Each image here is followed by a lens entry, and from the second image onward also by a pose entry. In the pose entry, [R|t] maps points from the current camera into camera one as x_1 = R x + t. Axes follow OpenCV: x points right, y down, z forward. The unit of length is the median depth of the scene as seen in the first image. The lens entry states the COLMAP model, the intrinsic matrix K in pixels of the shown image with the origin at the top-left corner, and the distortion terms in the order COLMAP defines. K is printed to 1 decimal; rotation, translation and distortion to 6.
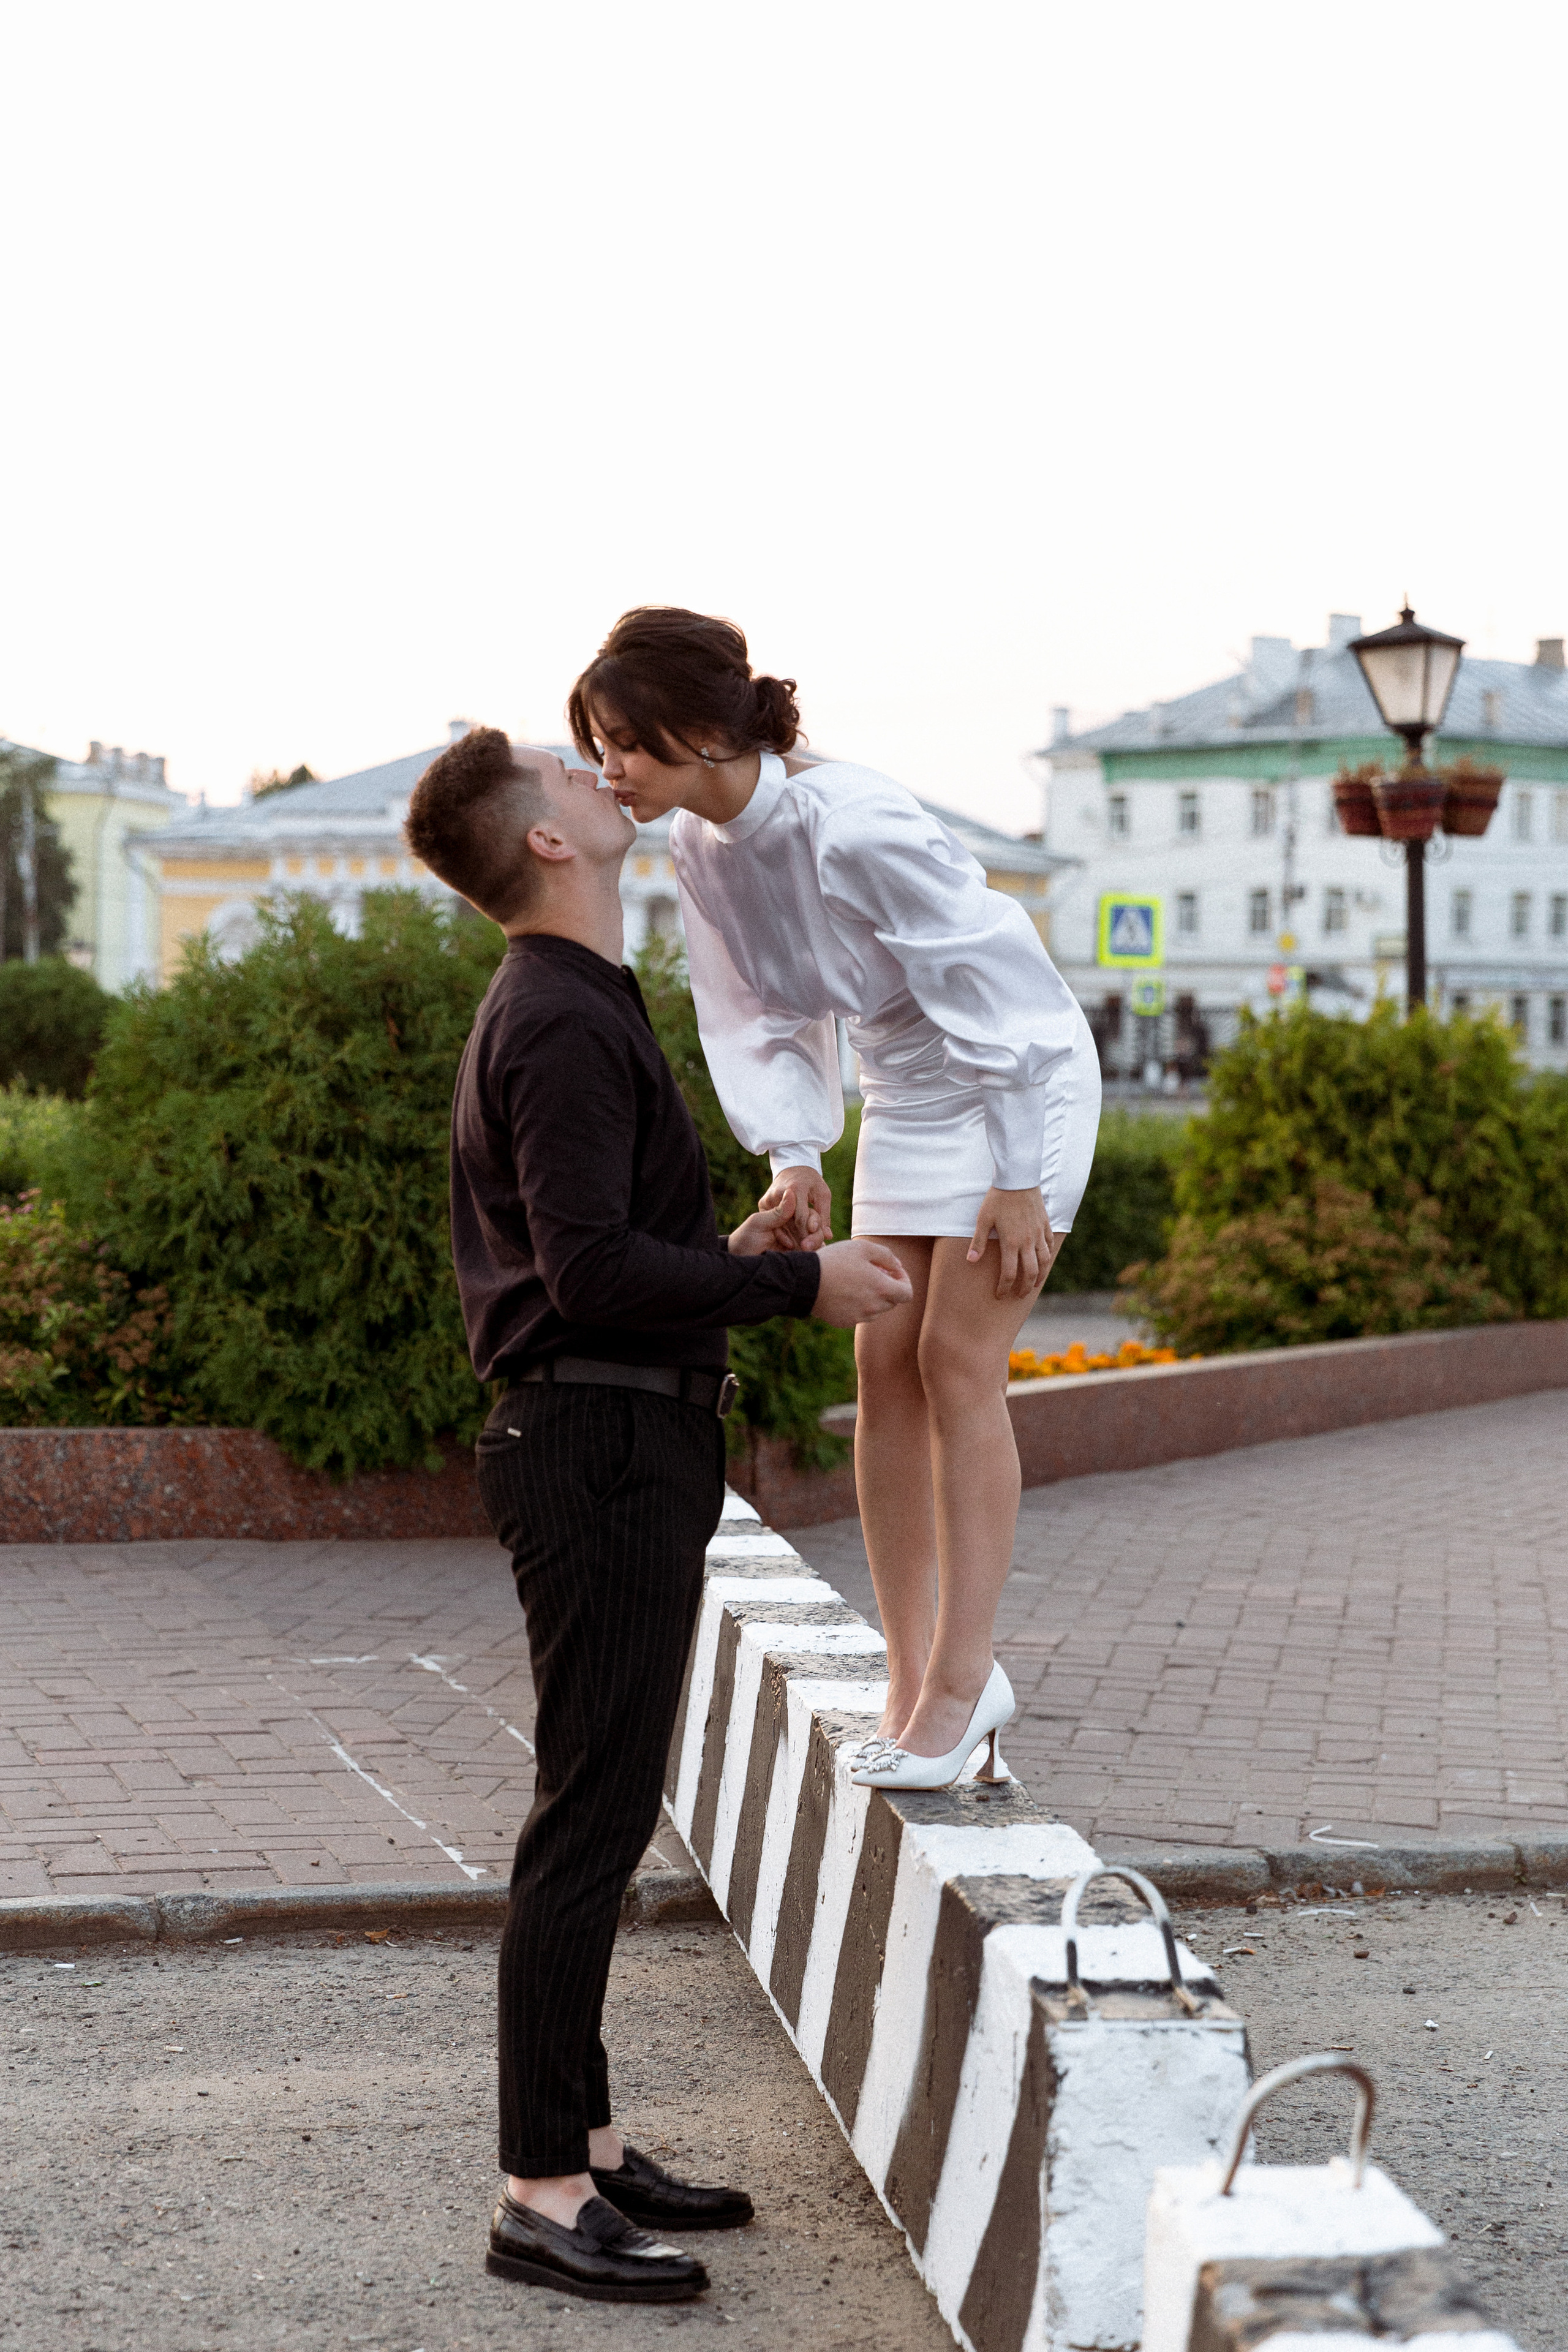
lens RADIAL K [[3784.5, 0, 784.0], [0, 3784.5, 1176.0], [0, 0, 1]] dist [0.044980, -0.005782]
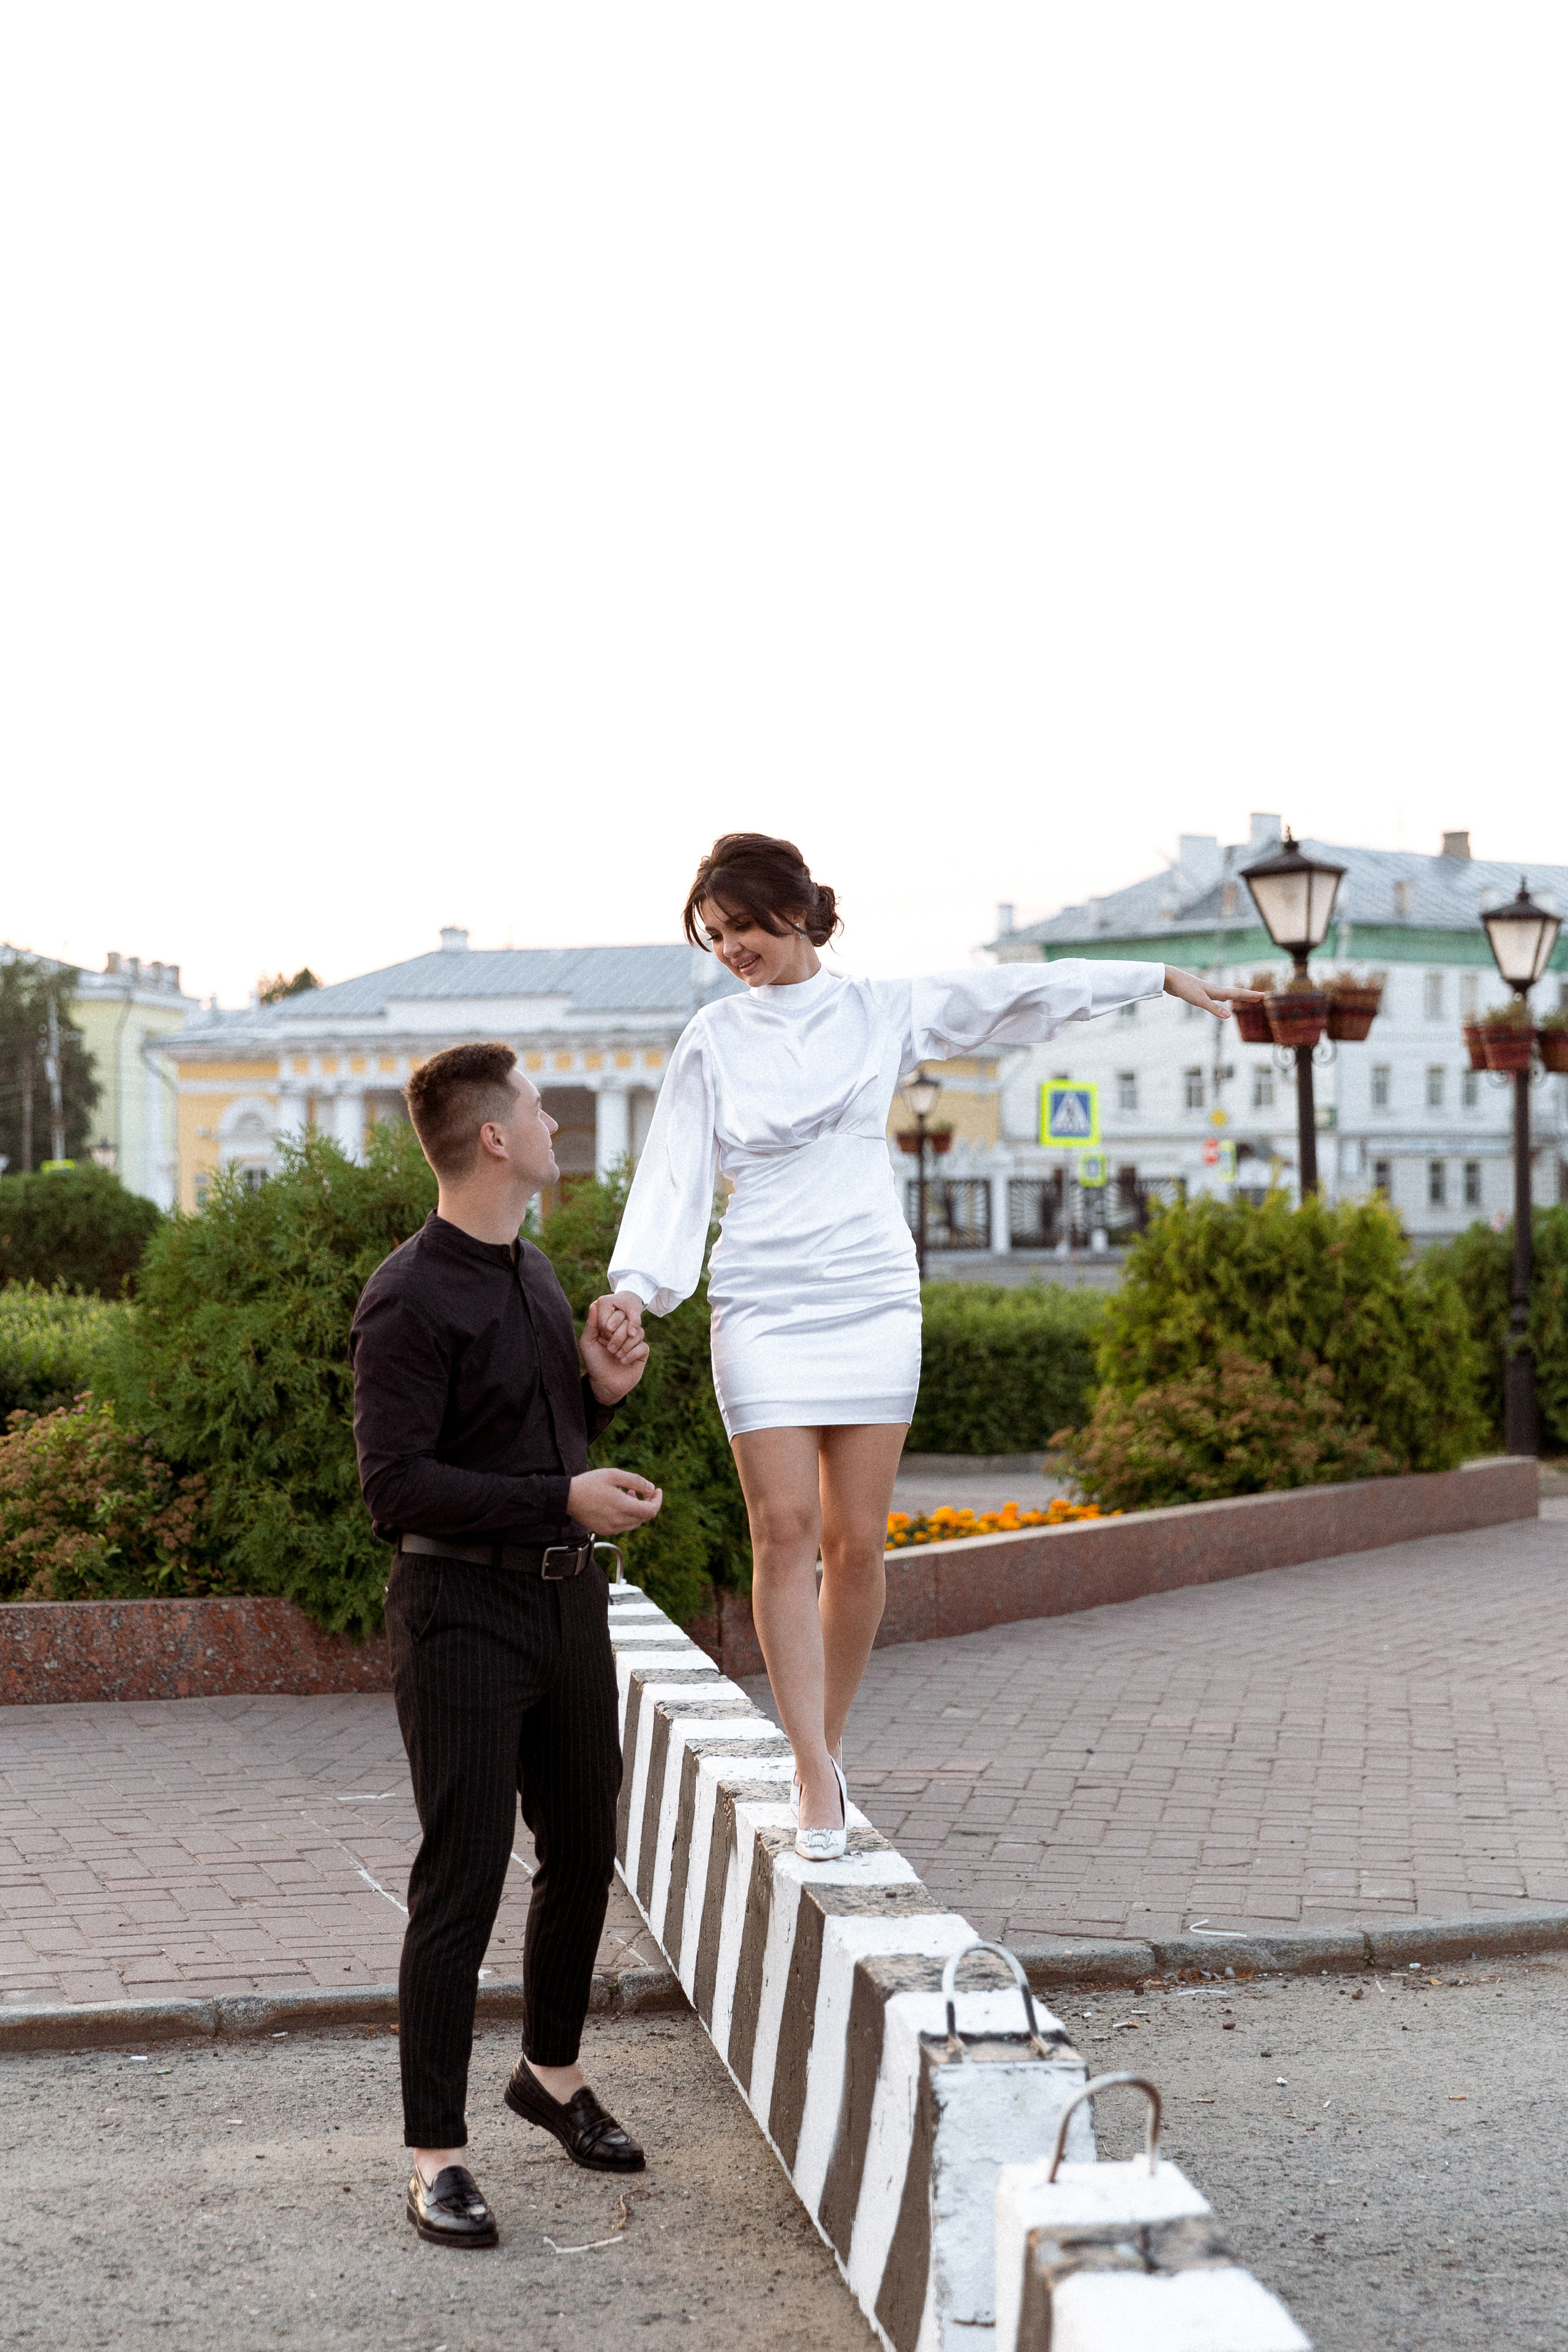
lens RADIAL K [[4305.5, 0, 784.0], [0, 4305.5, 1176.0], [0, 0, 1]] dist [0.048397, 0.092294]
pose [[0.999687, -0.022481, -0.010980, 0.029128], [0.022277, 0.999582, -0.018414, -0.033630], [0.011389, 0.018164, 0.999770, -0.307609]]
